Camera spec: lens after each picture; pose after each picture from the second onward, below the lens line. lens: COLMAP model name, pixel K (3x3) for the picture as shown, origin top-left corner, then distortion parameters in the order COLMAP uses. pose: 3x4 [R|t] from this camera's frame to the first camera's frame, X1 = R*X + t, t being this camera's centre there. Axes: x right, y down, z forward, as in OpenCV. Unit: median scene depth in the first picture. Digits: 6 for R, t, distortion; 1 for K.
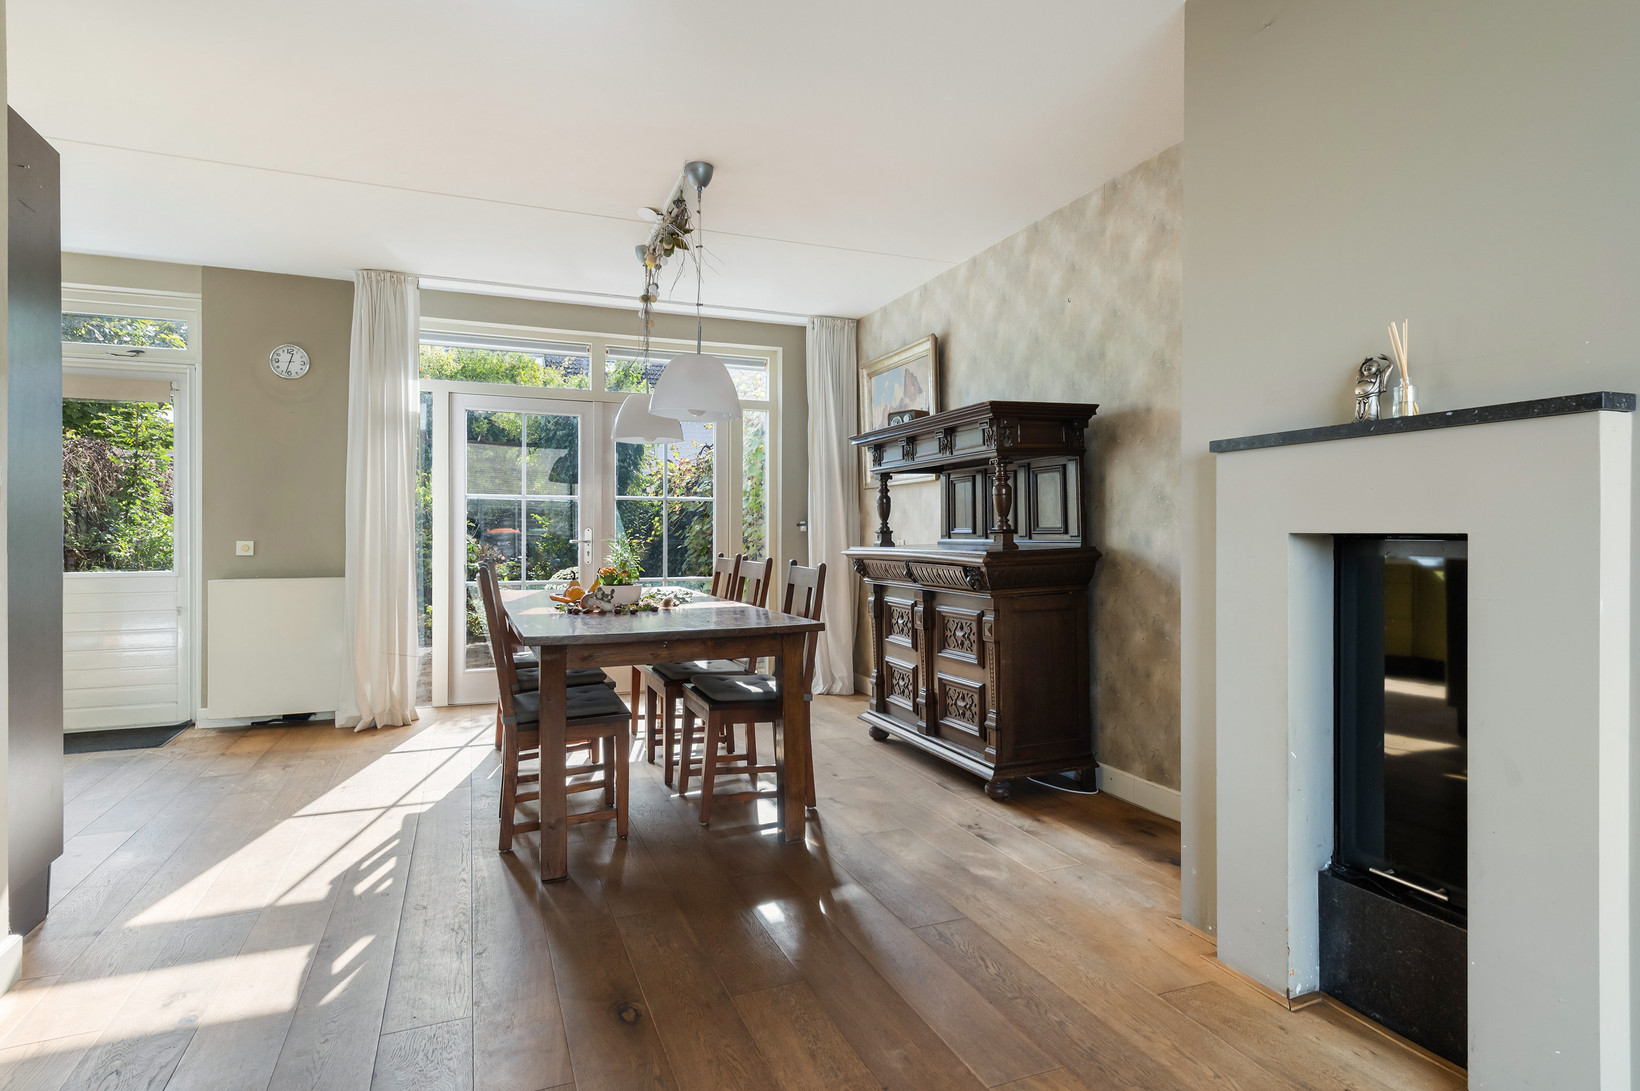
lens RADIAL K [[855.6, 0, 822.6], [0, 855.6, 536.0], [0, 0, 1]] dist [0.001066, -0.002297]
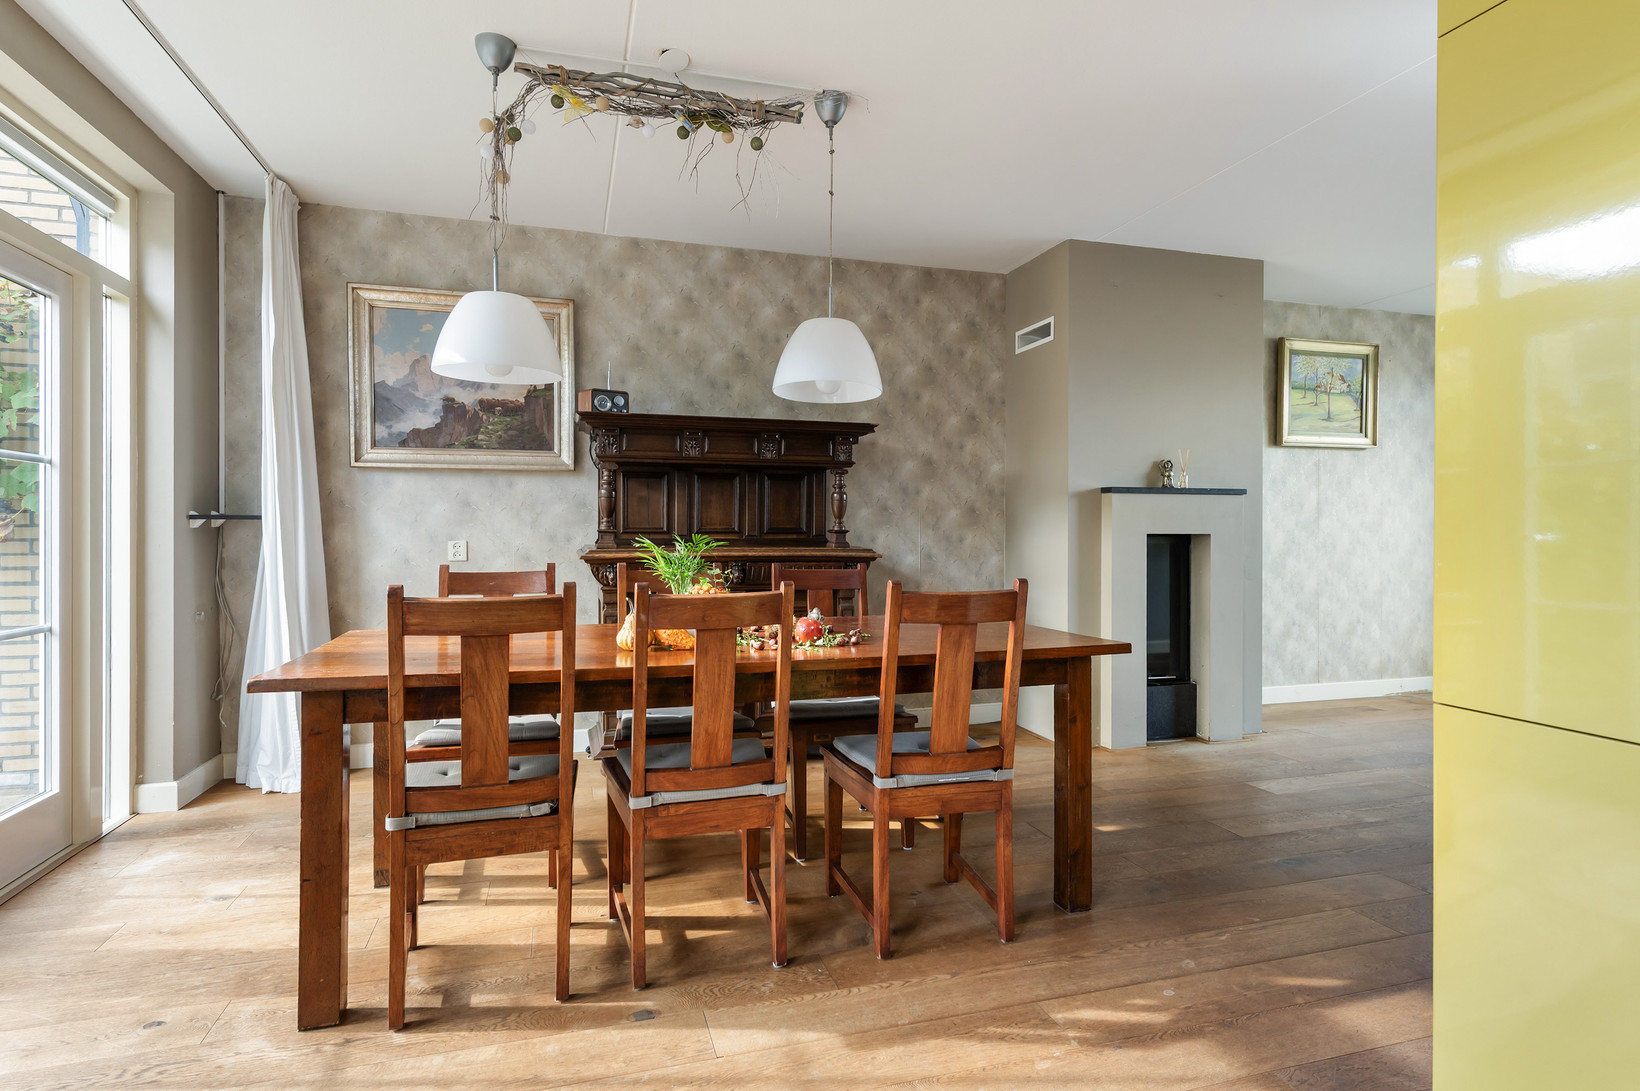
lens RADIAL K [[855.6, 0, 821.6], [0, 855.6, 542.1], [0, 0, 1]] dist [0.001066, -0.002297]
pose [[0.103307, -0.014396, 0.994545, -1.195939], [-0.003725, 0.999883, 0.014860, -0.009497], [-0.994643, -0.005240, 0.103241, 1.115393]]
